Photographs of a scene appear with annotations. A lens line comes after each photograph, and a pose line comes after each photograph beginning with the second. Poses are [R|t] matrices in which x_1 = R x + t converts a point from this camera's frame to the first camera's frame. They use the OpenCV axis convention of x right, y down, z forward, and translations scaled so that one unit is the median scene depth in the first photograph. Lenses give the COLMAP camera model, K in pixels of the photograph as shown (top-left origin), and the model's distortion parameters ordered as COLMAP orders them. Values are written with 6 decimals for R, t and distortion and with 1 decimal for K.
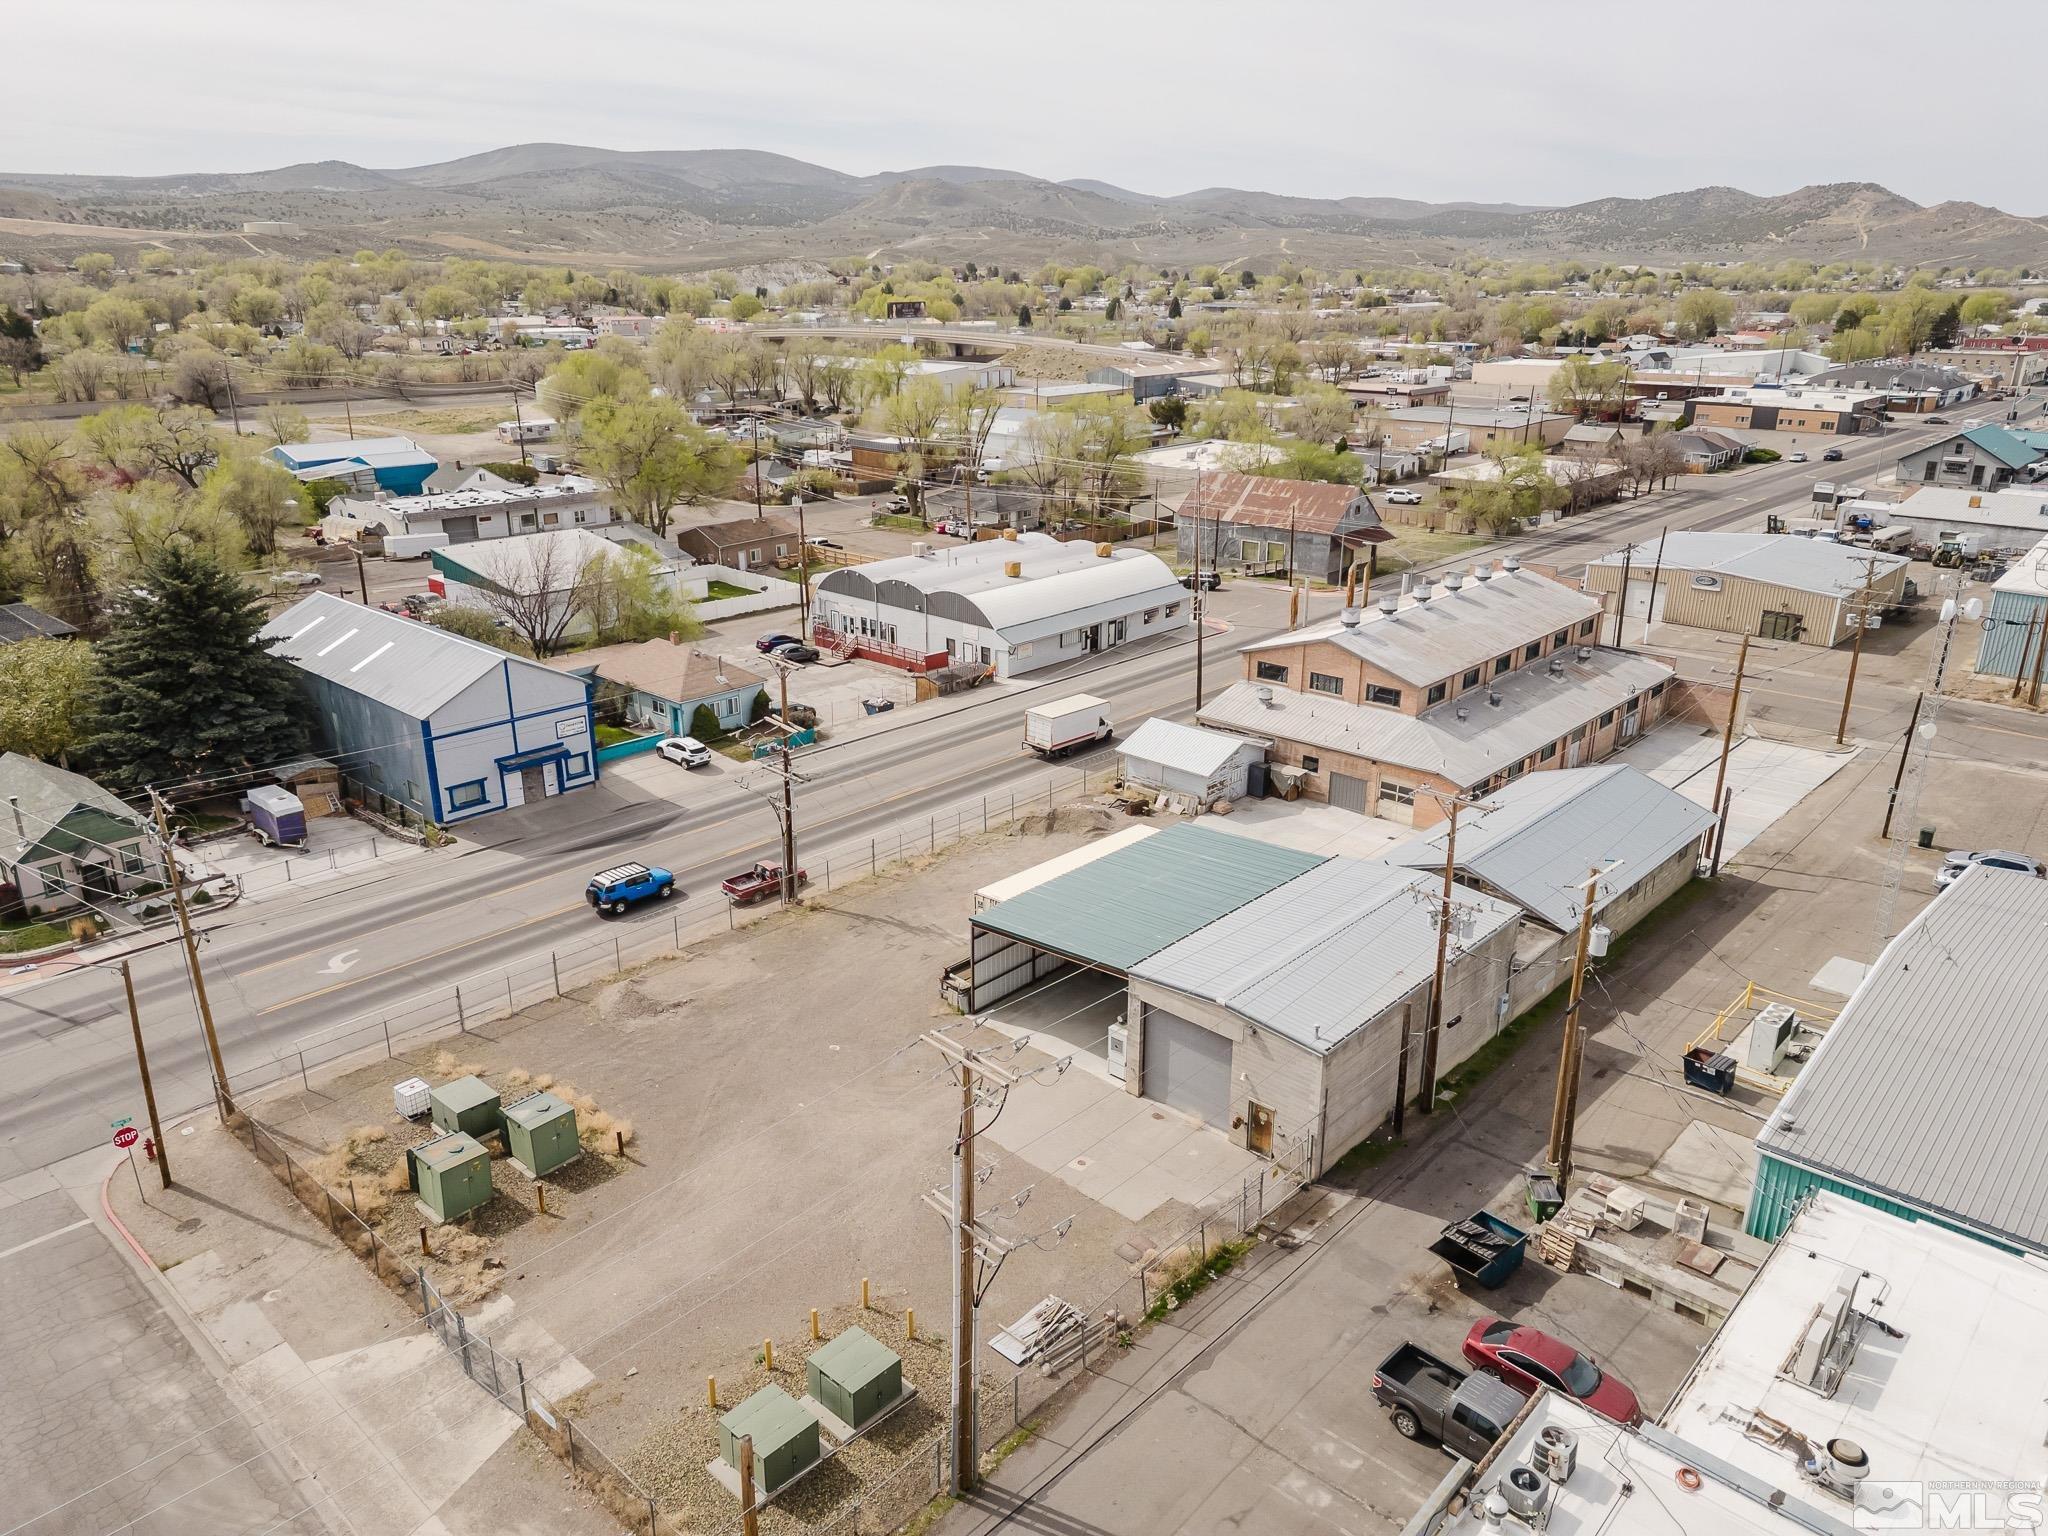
lens RADIAL K [[1425.4, 0, 1028.2], [0, 1425.4, 770.9], [0, 0, 1]] dist [0.092313, -0.096357]
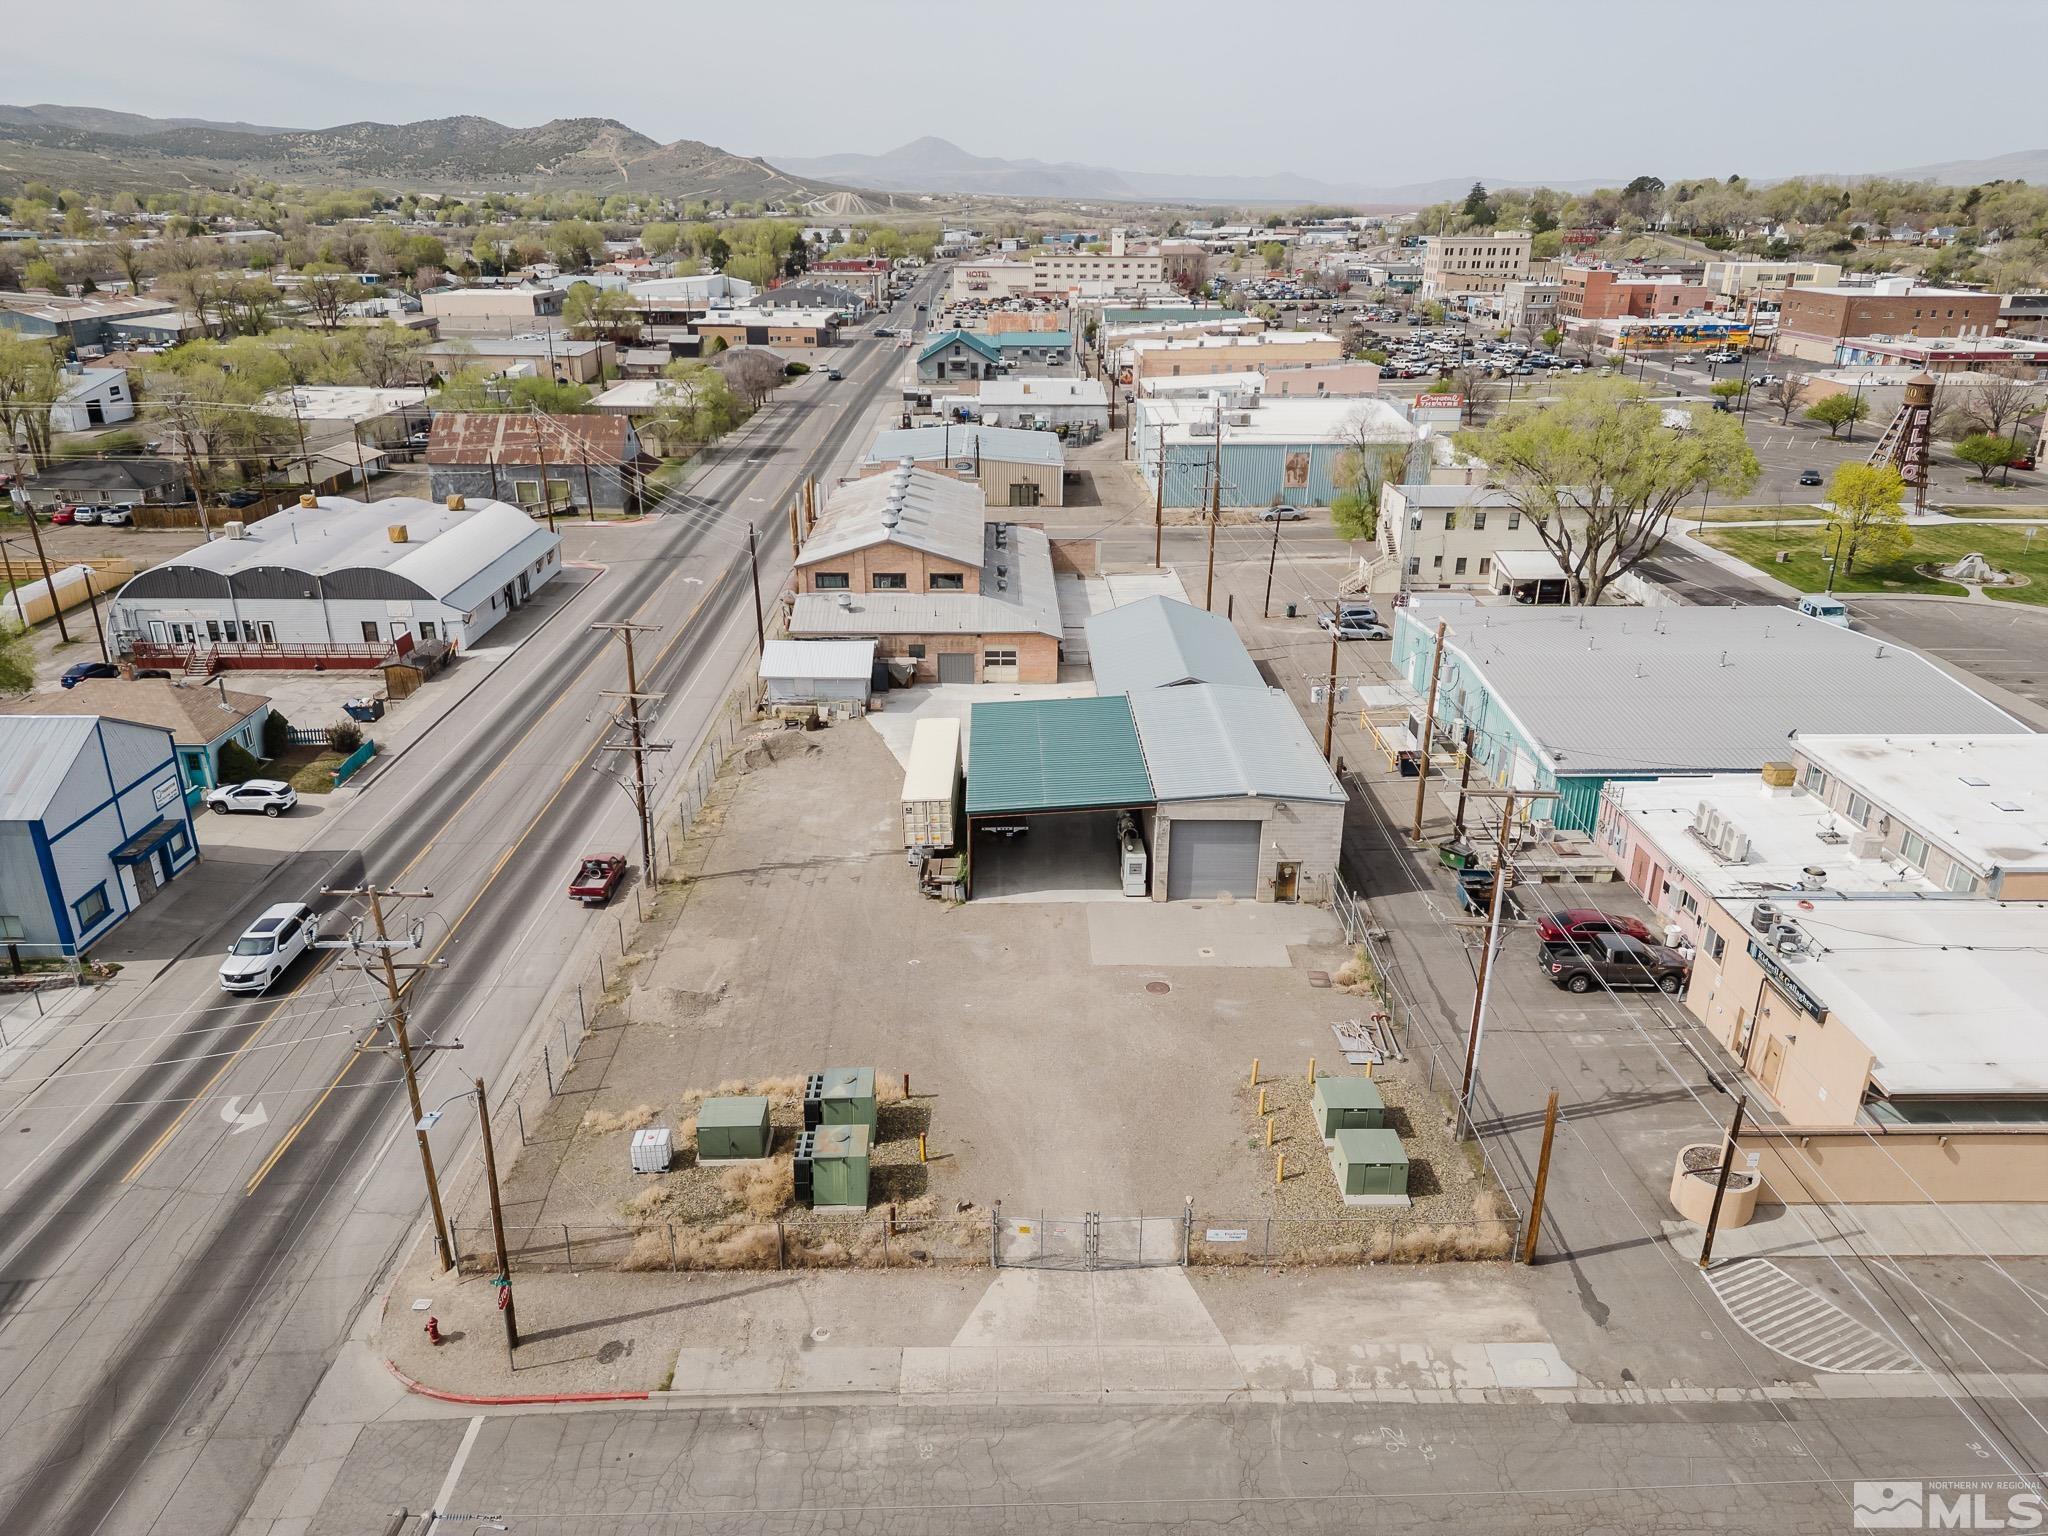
lens RADIAL K [[1425.4, 0, 1028.2], [0, 1425.4, 770.9], [0, 0, 1]] dist [0.092313, -0.096357]
pose [[0.723509, -0.253161, 0.642218, -0.484531], [0.225299, 0.965981, 0.126971, -0.036793], [-0.652514, 0.052827, 0.755933, 0.108163]]
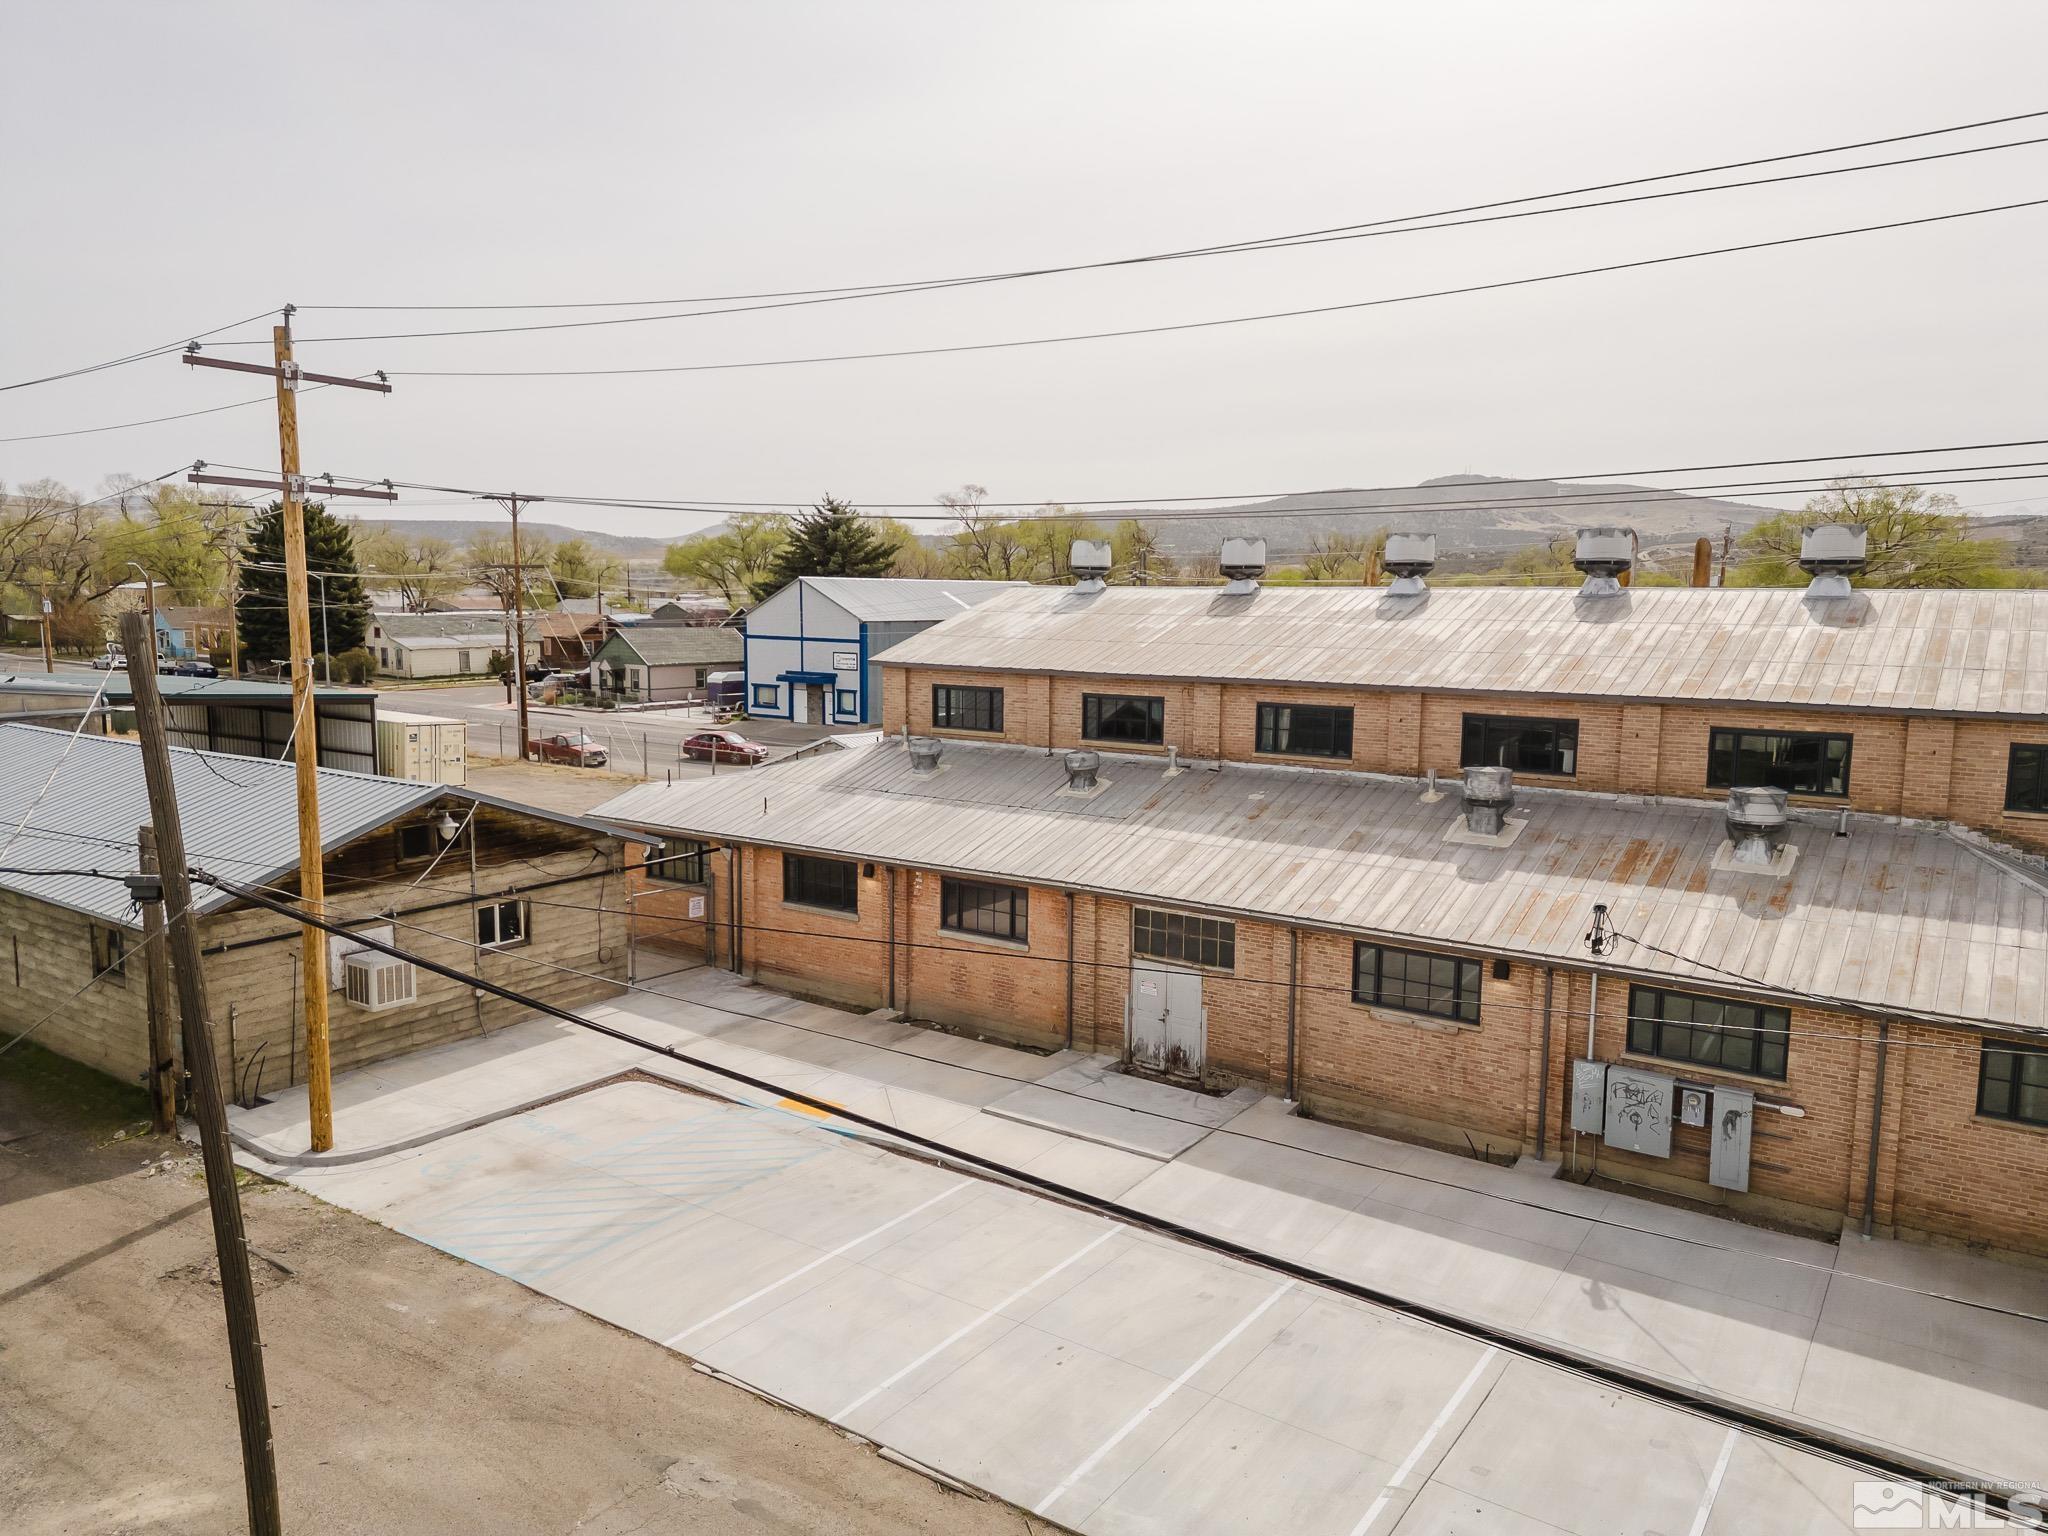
lens RADIAL K [[1432.4, 0, 1026.8], [0, 1432.4, 744.3], [0, 0, 1]] dist [0.086246, -0.063886]
pose [[0.137619, 0.105449, -0.984856, 0.708890], [-0.338421, 0.939484, 0.053301, -0.072822], [0.930877, 0.325961, 0.164977, 0.976757]]
